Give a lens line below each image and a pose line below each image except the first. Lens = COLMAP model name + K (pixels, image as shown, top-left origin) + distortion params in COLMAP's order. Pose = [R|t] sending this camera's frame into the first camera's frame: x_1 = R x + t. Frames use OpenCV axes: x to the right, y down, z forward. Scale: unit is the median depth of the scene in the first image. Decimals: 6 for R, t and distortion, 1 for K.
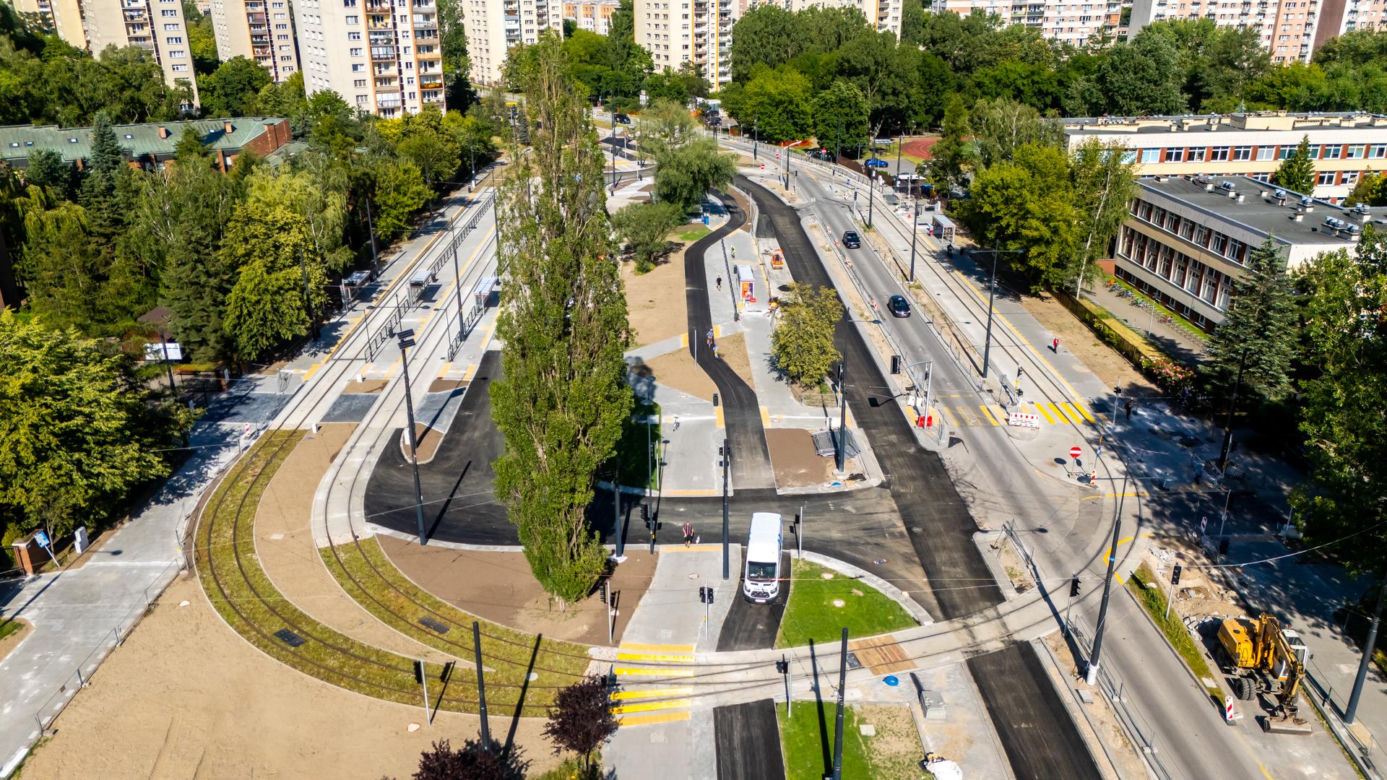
lens RADIAL K [[1167.7, 0, 693.5], [0, 1167.7, 390.0], [0, 0, 1]] dist [0.105566, -0.126882]
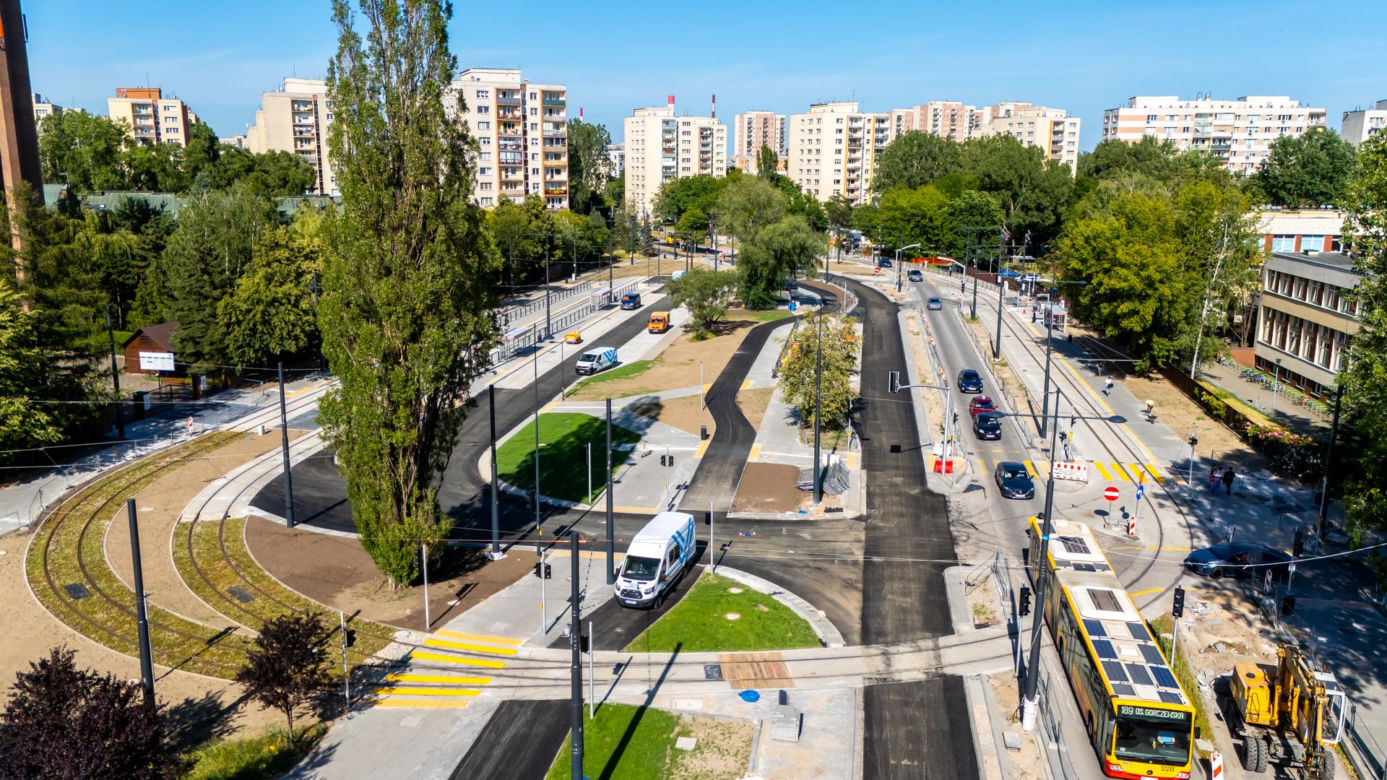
lens RADIAL K [[1167.7, 0, 693.5], [0, 1167.7, 390.0], [0, 0, 1]] dist [0.105566, -0.126882]
pose [[0.978764, 0.047771, -0.199348, 0.162450], [-0.082638, 0.981897, -0.170439, 0.111484], [0.187598, 0.183293, 0.964993, 0.144135]]
